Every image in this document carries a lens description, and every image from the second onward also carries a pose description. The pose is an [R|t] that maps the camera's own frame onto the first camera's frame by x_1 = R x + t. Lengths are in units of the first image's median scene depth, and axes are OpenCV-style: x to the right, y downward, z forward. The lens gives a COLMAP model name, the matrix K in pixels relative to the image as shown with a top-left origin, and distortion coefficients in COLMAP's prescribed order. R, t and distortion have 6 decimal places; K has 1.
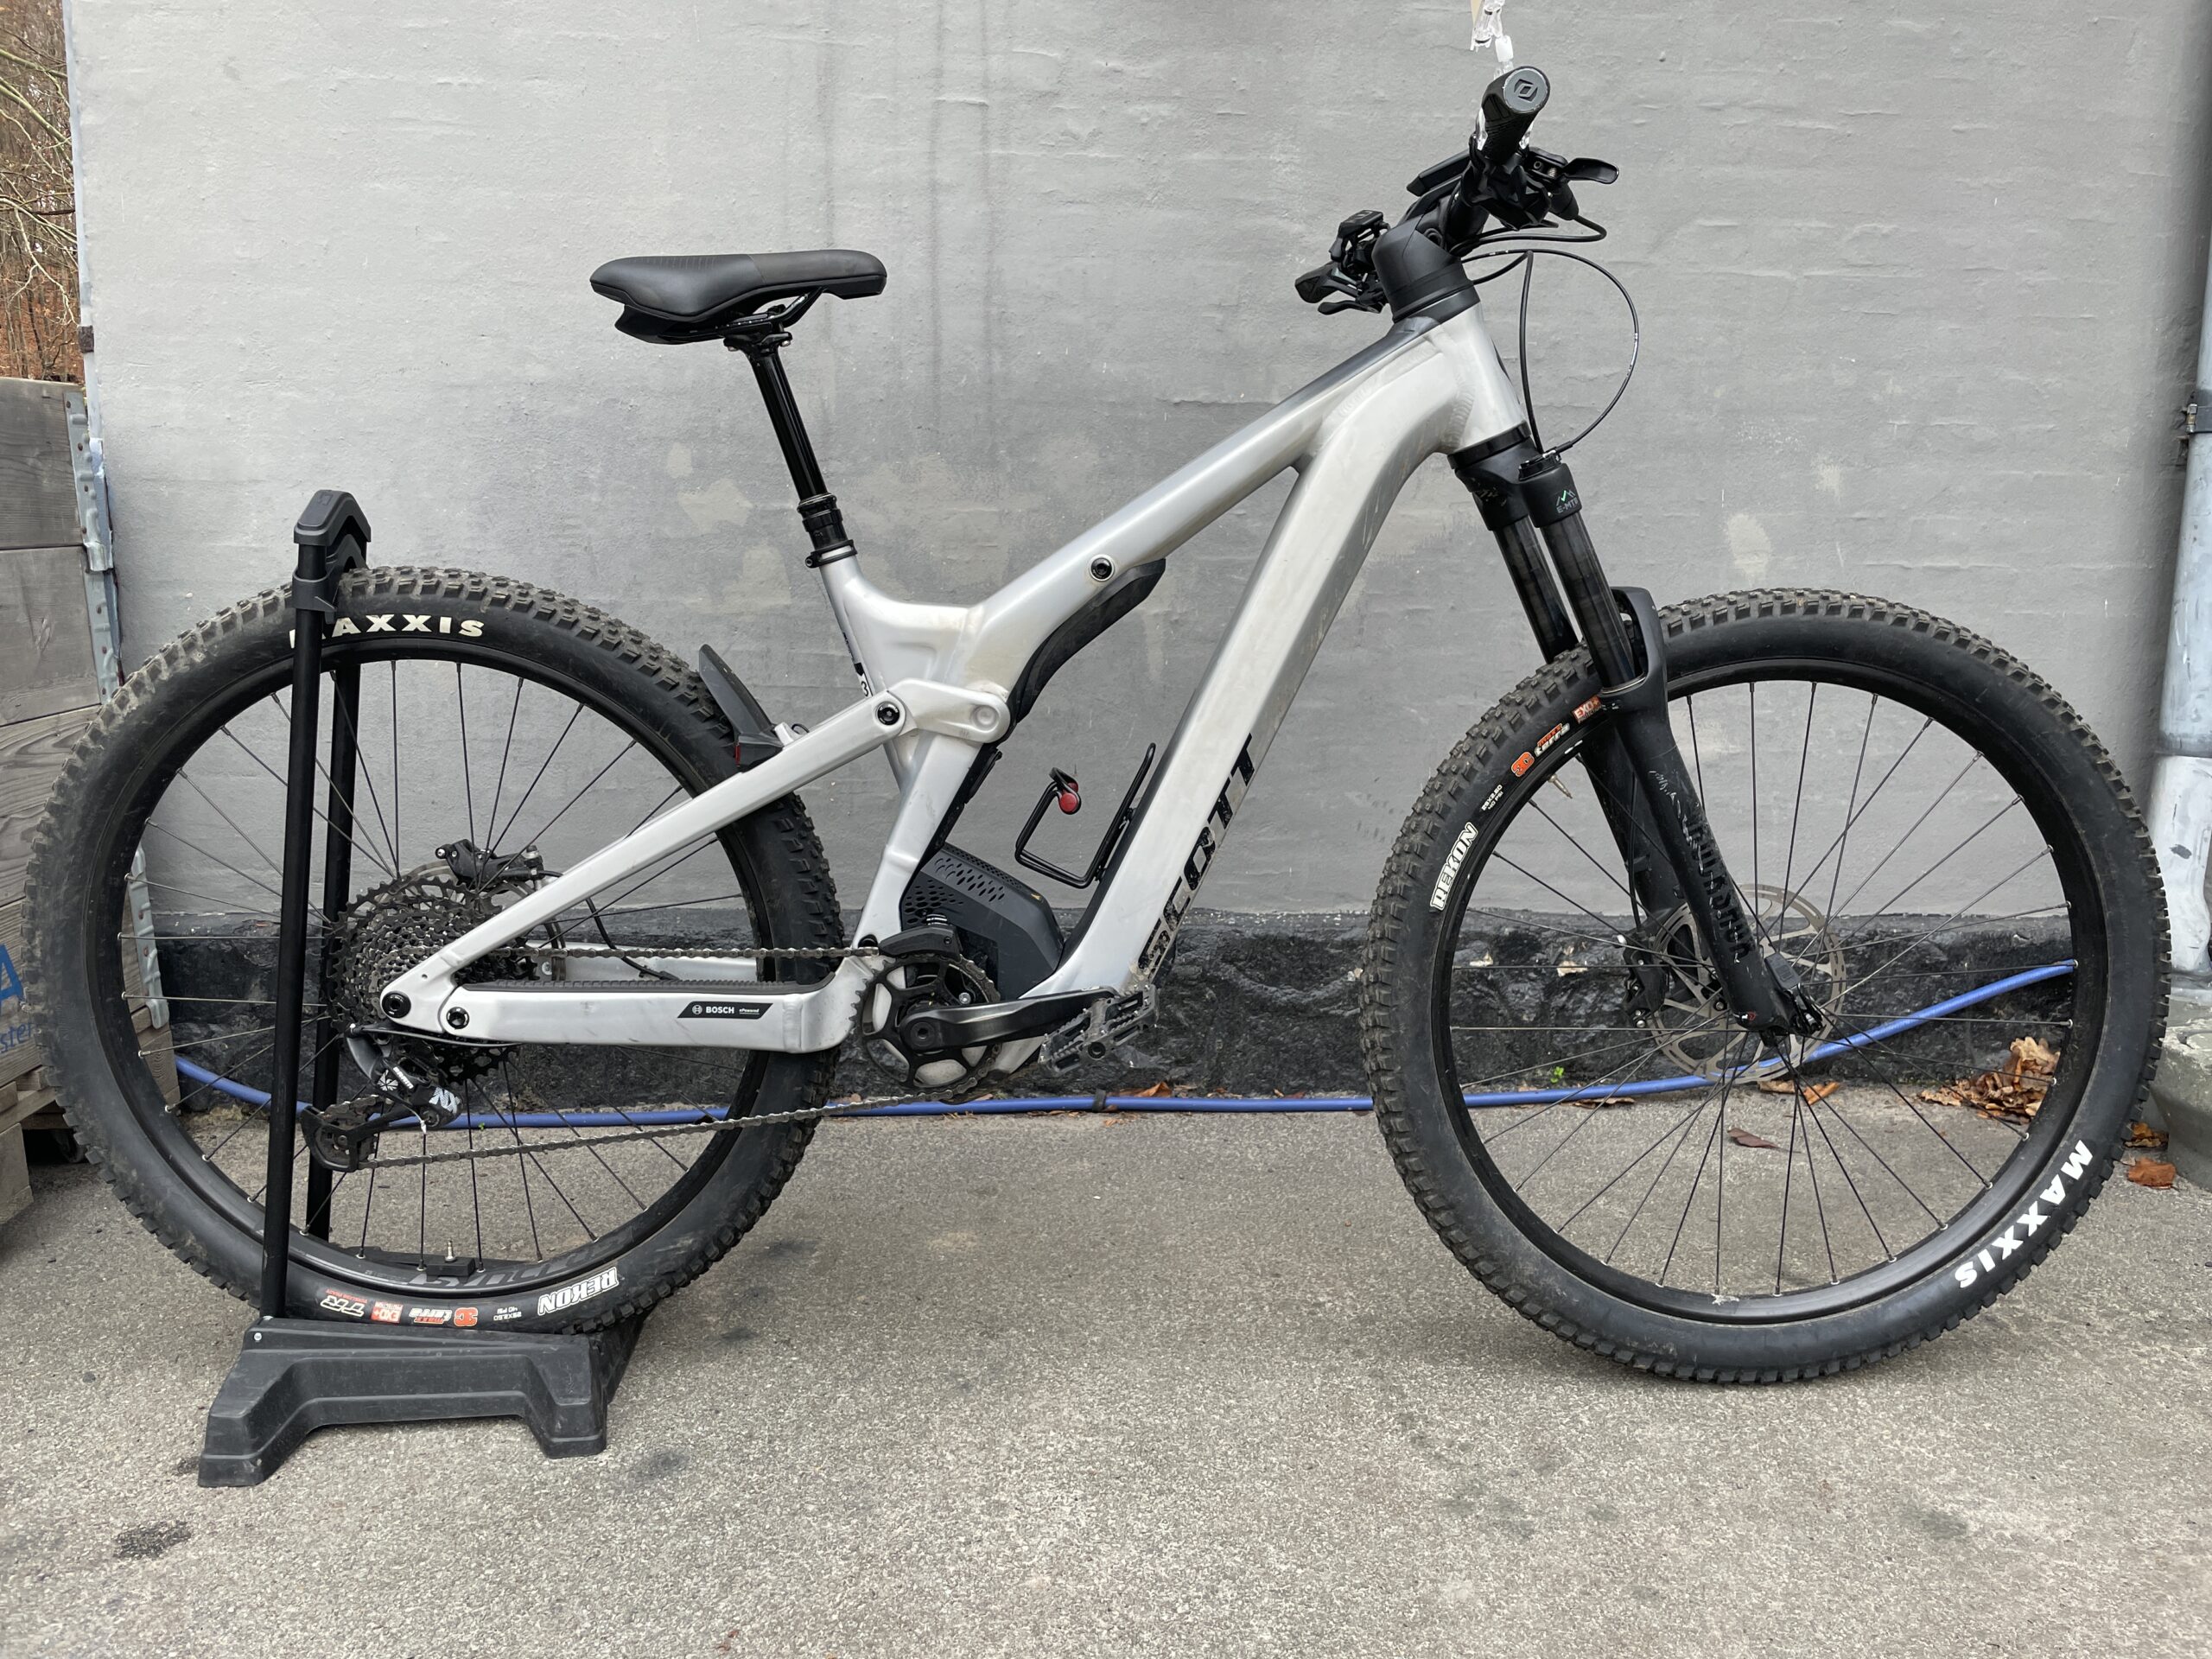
lens RADIAL K [[1634.9, 0, 1114.3], [0, 1634.9, 824.0], [0, 0, 1]] dist [0.075392, -0.104690]
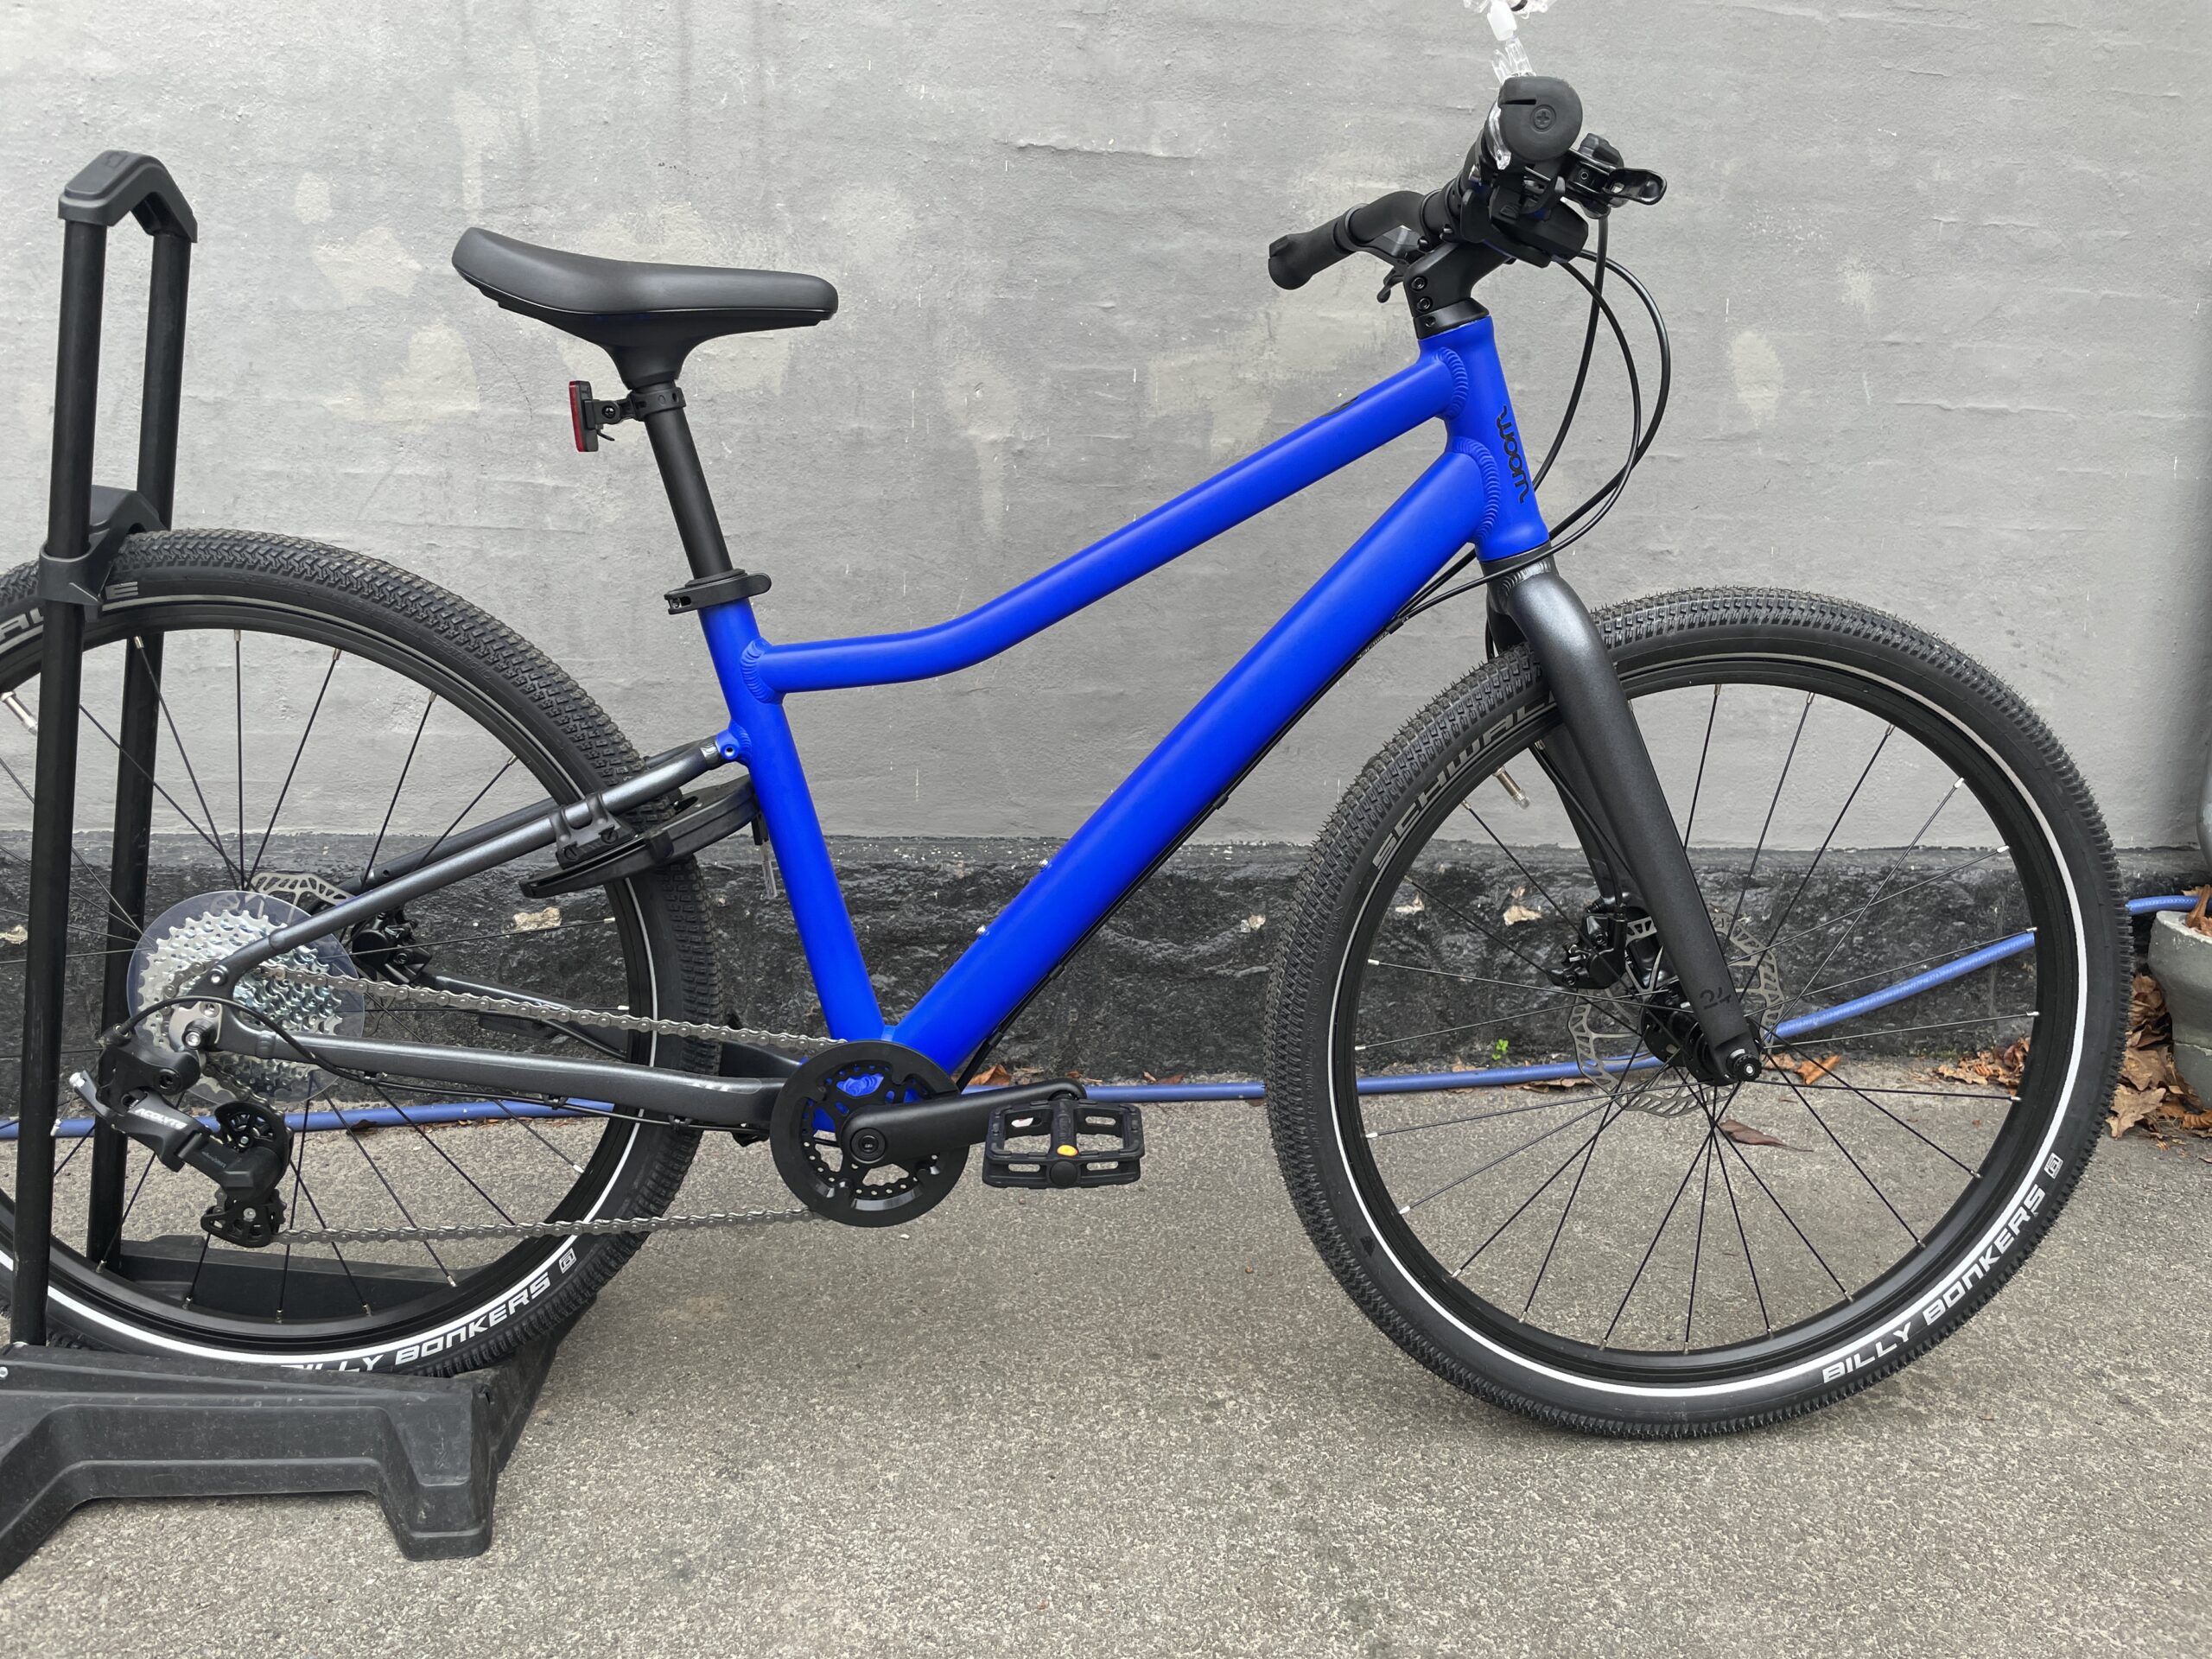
lens RADIAL K [[1635.1, 0, 1111.2], [0, 1635.1, 822.5], [0, 0, 1]] dist [0.074911, -0.103097]
pose [[0.995695, 0.004675, 0.092573, 0.011134], [-0.008610, 0.999074, 0.042157, 0.013034], [-0.092290, -0.042772, 0.994813, 0.255987]]
